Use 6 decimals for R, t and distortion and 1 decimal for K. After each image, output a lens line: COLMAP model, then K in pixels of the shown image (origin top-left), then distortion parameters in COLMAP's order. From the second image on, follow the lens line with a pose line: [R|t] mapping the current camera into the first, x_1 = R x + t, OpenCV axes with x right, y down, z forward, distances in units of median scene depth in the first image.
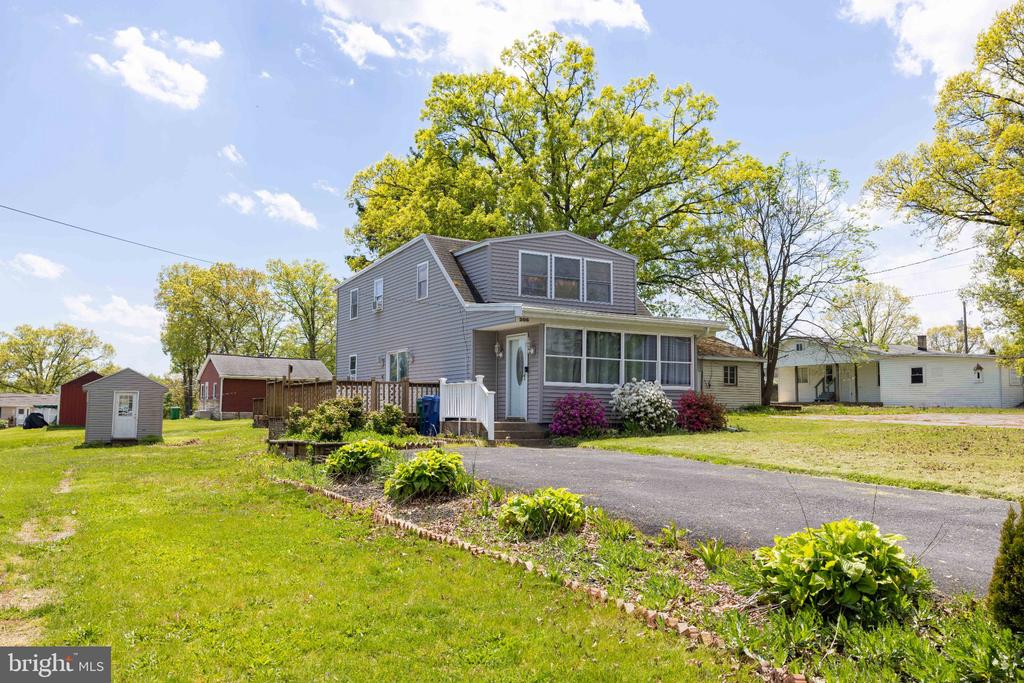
lens RADIAL K [[852.9, 0, 506.2], [0, 852.9, 342.1], [0, 0, 1]] dist [-0.010169, 0.004468]
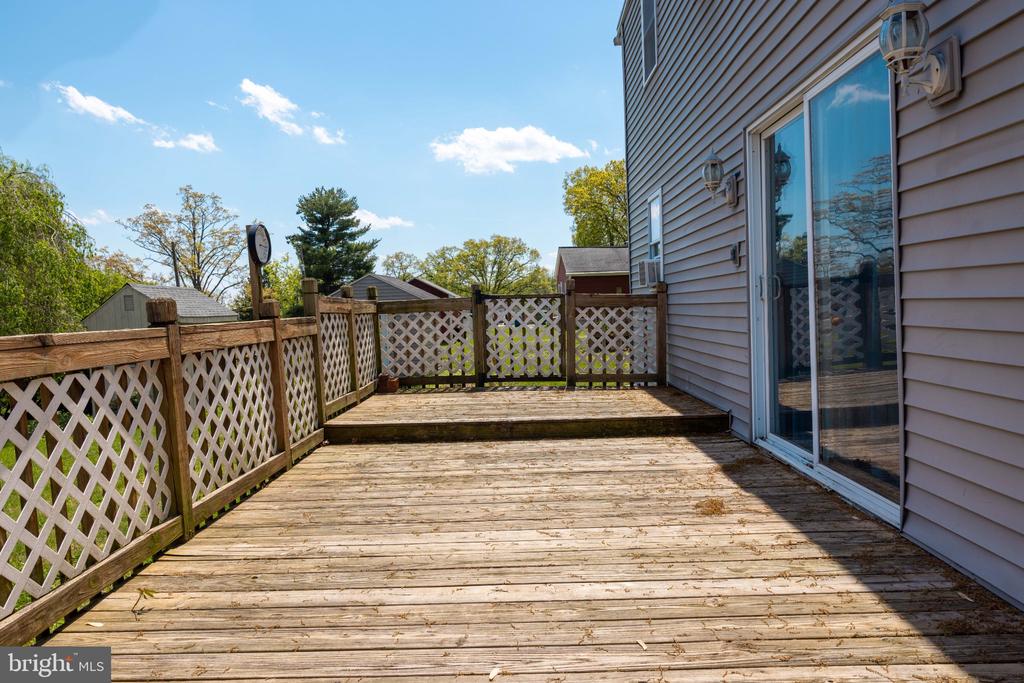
lens RADIAL K [[689.4, 0, 512.5], [0, 689.4, 343.0], [0, 0, 1]] dist [-0.003884, -0.000554]
pose [[0.863169, -0.015348, -0.504682, -0.128440], [0.091173, 0.987845, 0.125894, 0.044452], [0.496616, -0.154682, 0.854076, 1.003287]]
